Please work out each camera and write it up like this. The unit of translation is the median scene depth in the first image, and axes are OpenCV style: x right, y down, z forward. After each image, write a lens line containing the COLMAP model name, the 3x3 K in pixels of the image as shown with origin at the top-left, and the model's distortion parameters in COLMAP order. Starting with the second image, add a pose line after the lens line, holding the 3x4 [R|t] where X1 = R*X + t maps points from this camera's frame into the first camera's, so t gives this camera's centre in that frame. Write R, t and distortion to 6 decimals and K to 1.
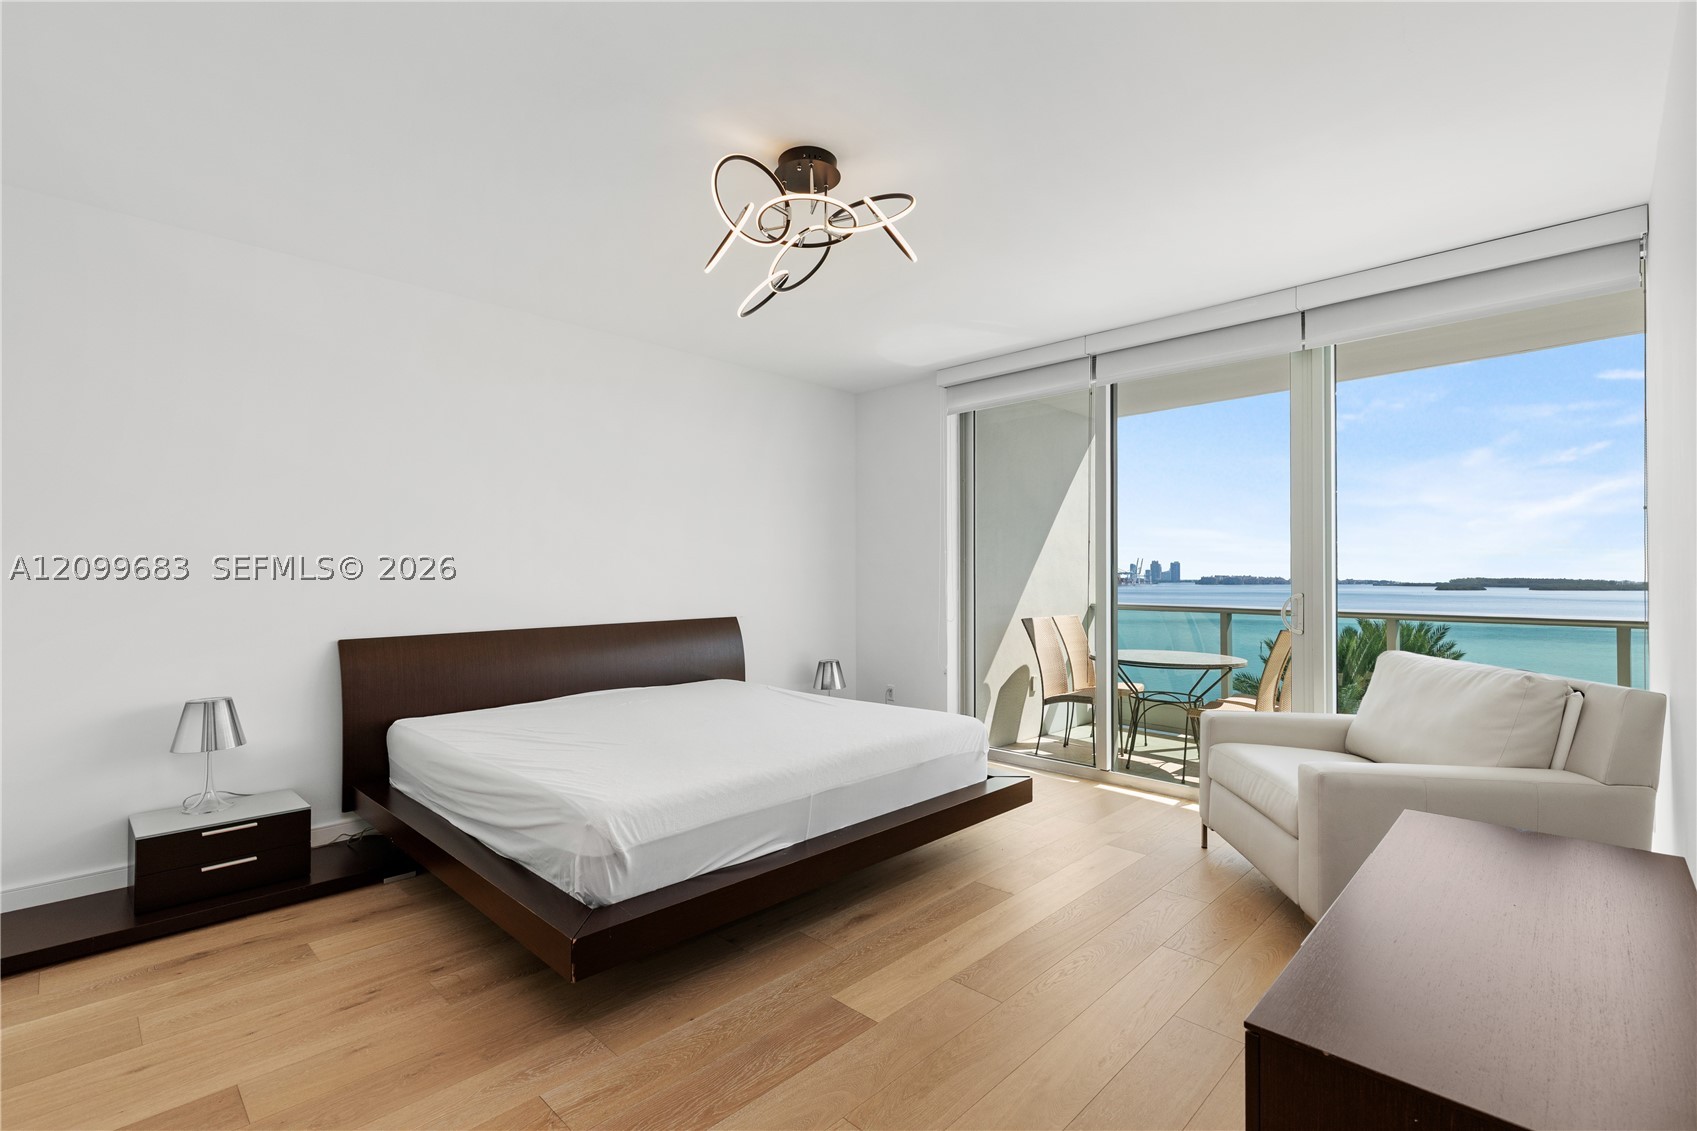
lens RADIAL K [[765.8, 0, 841.6], [0, 765.8, 554.8], [0, 0, 1]] dist [0.001494, -0.000491]
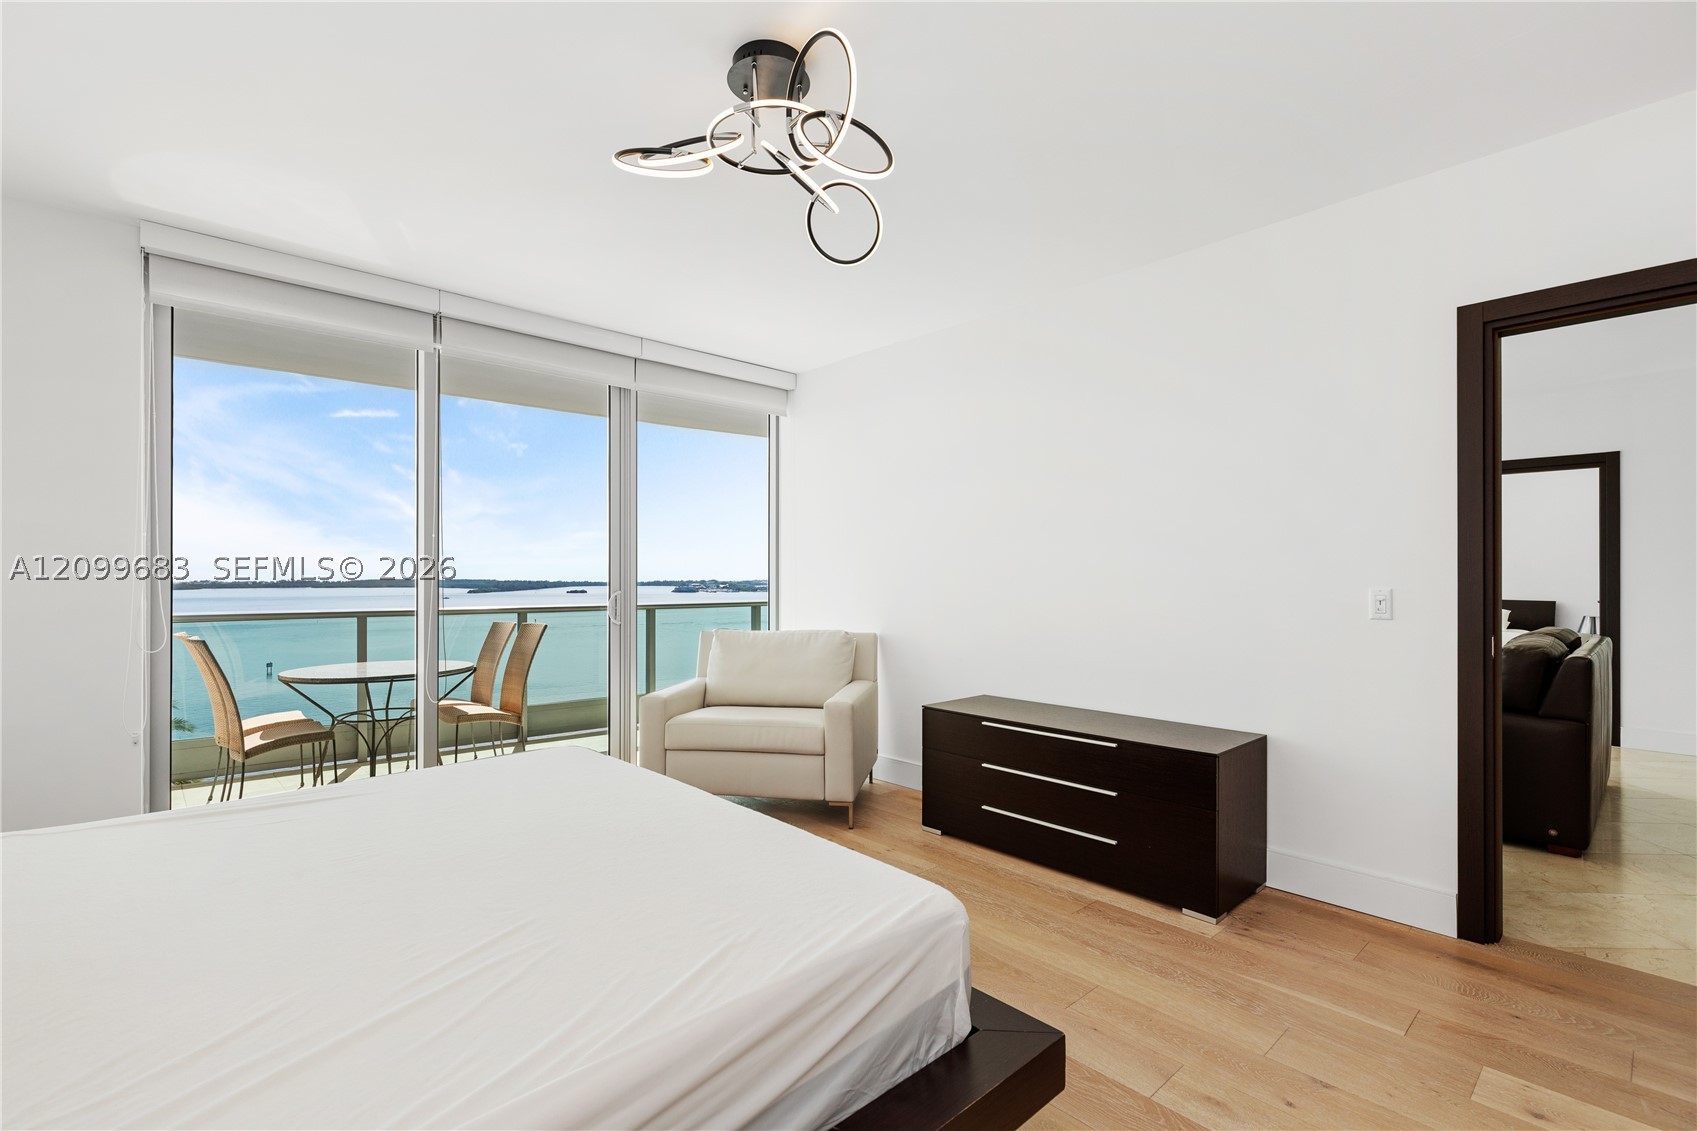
lens RADIAL K [[765.8, 0, 838.9], [0, 765.8, 575.1], [0, 0, 1]] dist [0.001494, -0.000491]
pose [[0.059413, 0.001019, 0.998233, -0.485968], [-0.026717, 0.999643, 0.000570, 0.013914], [-0.997876, -0.026703, 0.059419, 0.501555]]
